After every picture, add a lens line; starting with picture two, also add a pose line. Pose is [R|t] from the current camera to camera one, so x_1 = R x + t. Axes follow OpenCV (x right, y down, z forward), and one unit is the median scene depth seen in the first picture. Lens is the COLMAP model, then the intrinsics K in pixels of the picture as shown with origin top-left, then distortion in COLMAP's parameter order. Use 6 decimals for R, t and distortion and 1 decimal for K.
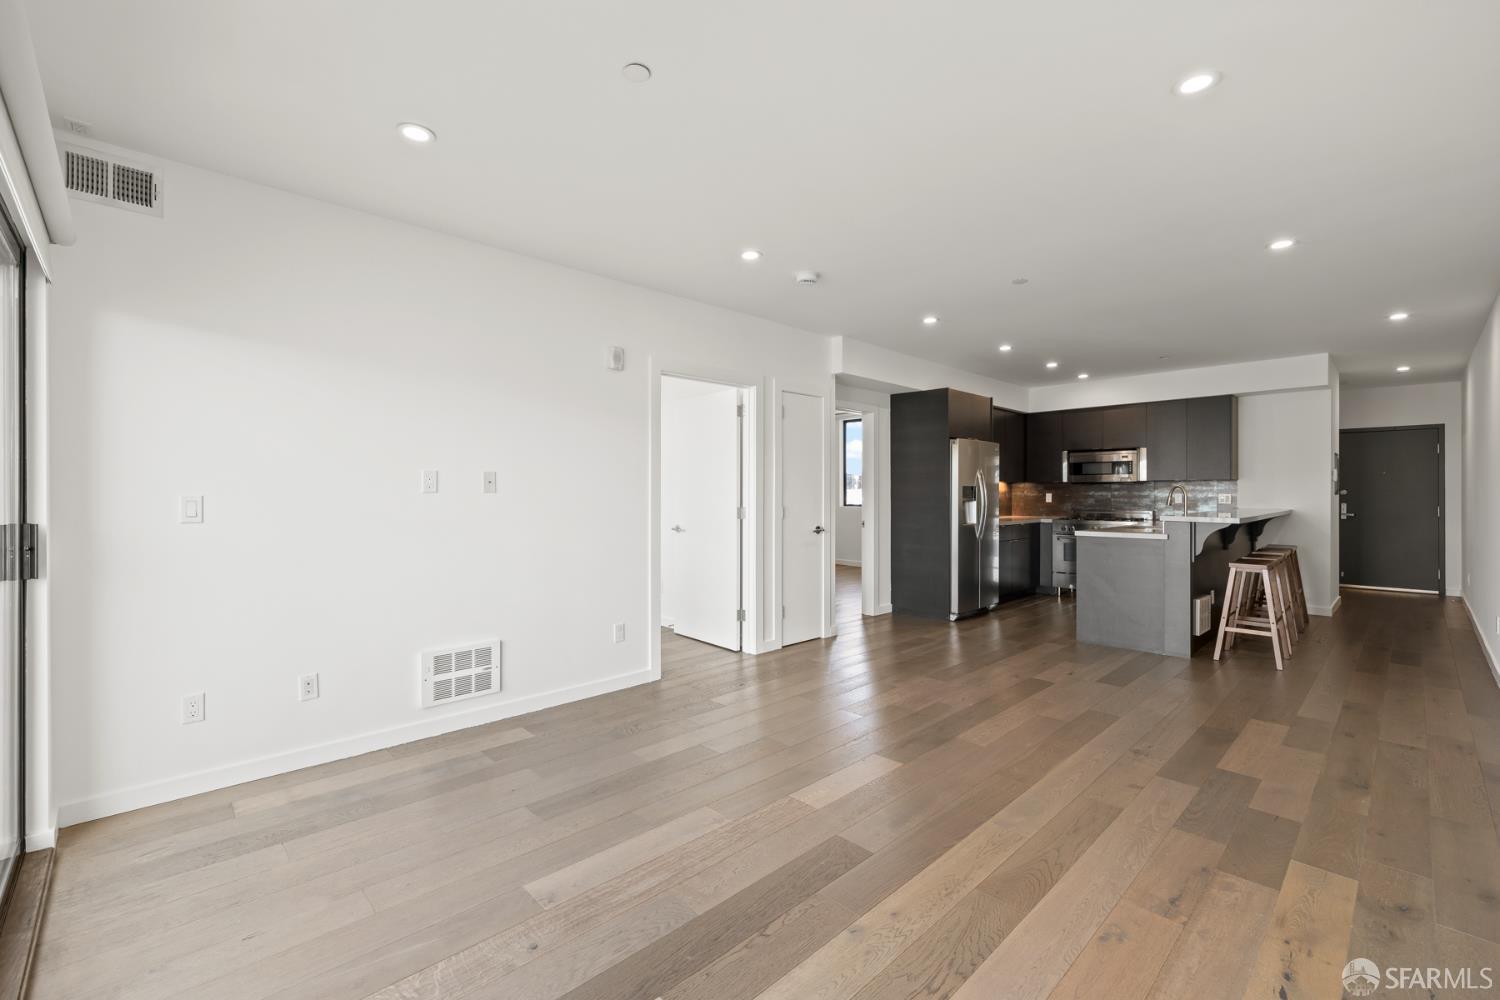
lens RADIAL K [[633.6, 0, 748.2], [0, 633.6, 492.4], [0, 0, 1]] dist [-0.001365, 0.002331]
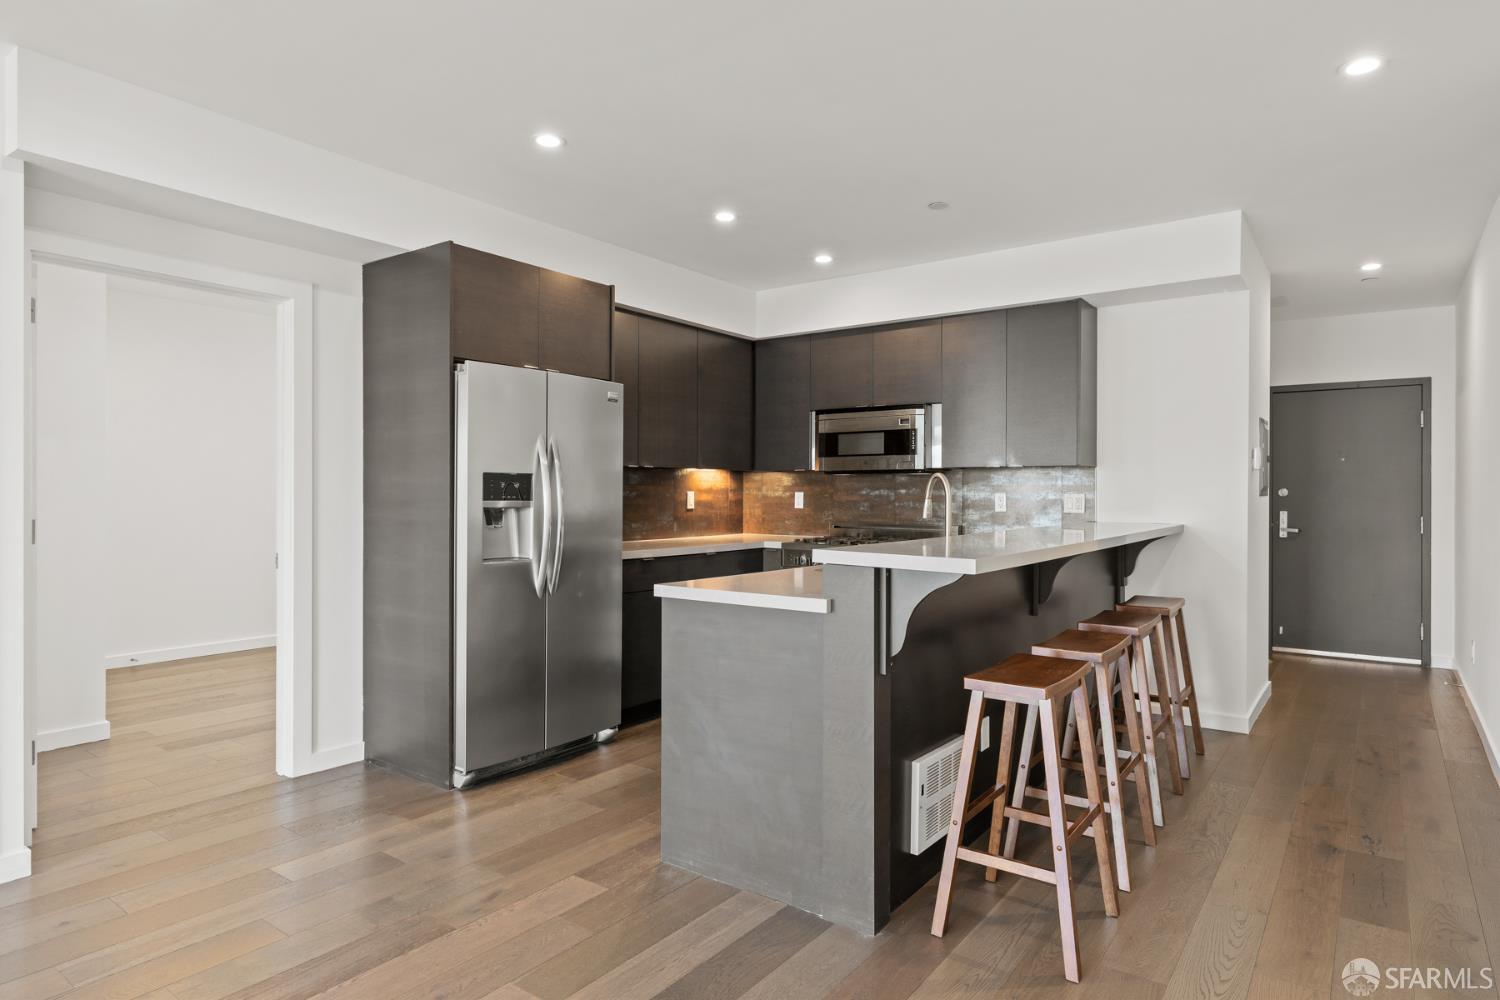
lens RADIAL K [[848.8, 0, 753.1], [0, 848.8, 493.8], [0, 0, 1]] dist [0.002885, 0.000303]
pose [[0.985576, 0.004141, 0.169186, 0.367381], [-0.004630, 0.999986, 0.002495, 0.001770], [-0.169173, -0.003242, 0.985581, 0.351278]]
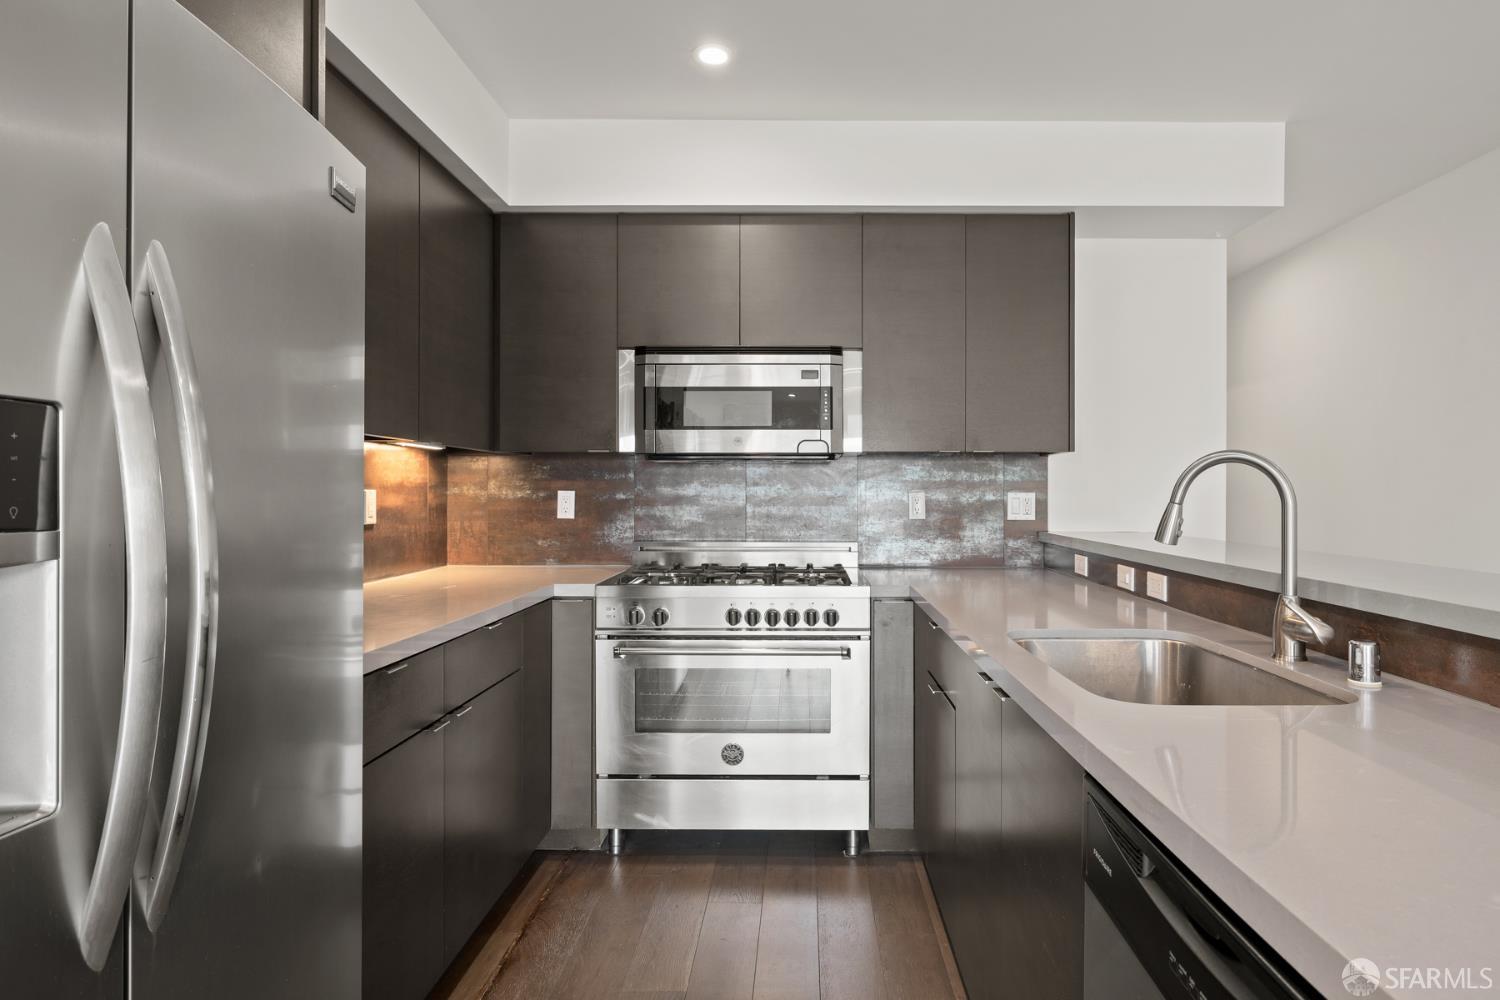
lens RADIAL K [[800.6, 0, 787.5], [0, 800.6, 494.6], [0, 0, 1]] dist [-0.000918, -0.000080]
pose [[0.699697, 0.001234, 0.714438, 0.313870], [-0.003915, 0.999990, 0.002106, 0.002706], [-0.714429, -0.004271, 0.699695, 0.753532]]
